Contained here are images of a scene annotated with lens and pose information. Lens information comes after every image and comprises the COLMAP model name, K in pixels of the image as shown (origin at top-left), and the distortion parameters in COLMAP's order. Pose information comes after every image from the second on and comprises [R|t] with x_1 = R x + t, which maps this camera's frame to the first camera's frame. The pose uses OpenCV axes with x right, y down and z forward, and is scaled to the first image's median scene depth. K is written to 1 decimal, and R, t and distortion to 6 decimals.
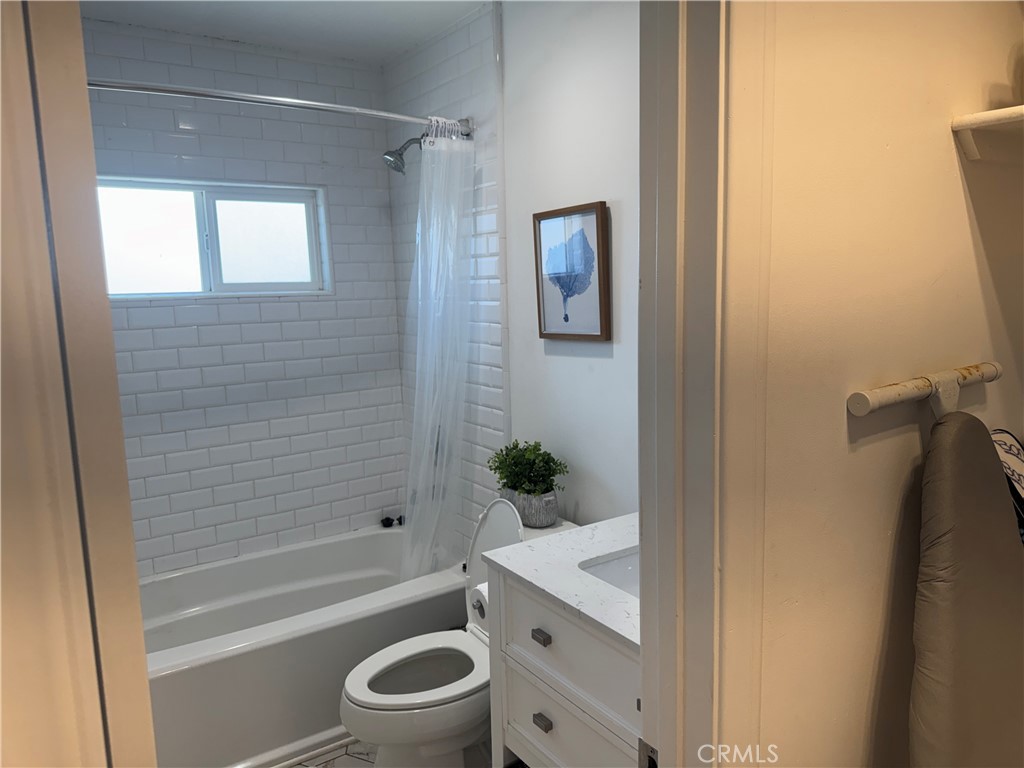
lens RADIAL K [[728.3, 0, 508.2], [0, 728.3, 397.0], [0, 0, 1]] dist [0.152927, -0.286589]
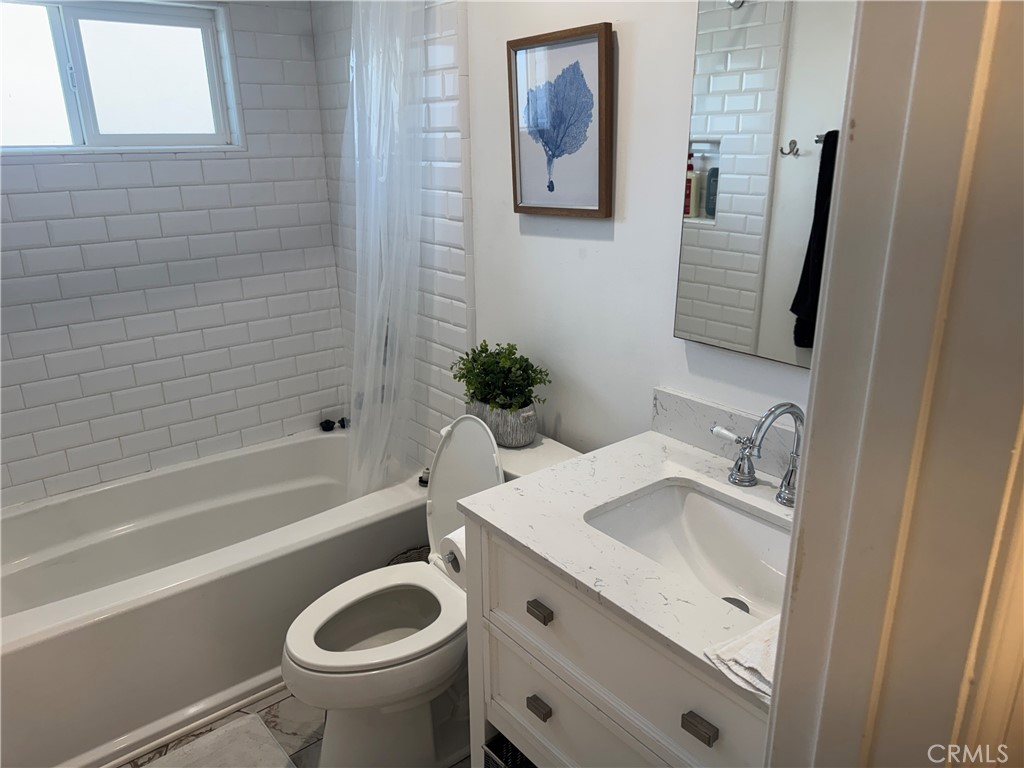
lens RADIAL K [[728.3, 0, 508.2], [0, 728.3, 397.0], [0, 0, 1]] dist [0.152927, -0.286589]
pose [[0.996272, -0.015275, 0.084899, -0.033556], [0.000057, 0.984314, 0.176424, -0.023765], [-0.086262, -0.175761, 0.980646, 0.182020]]
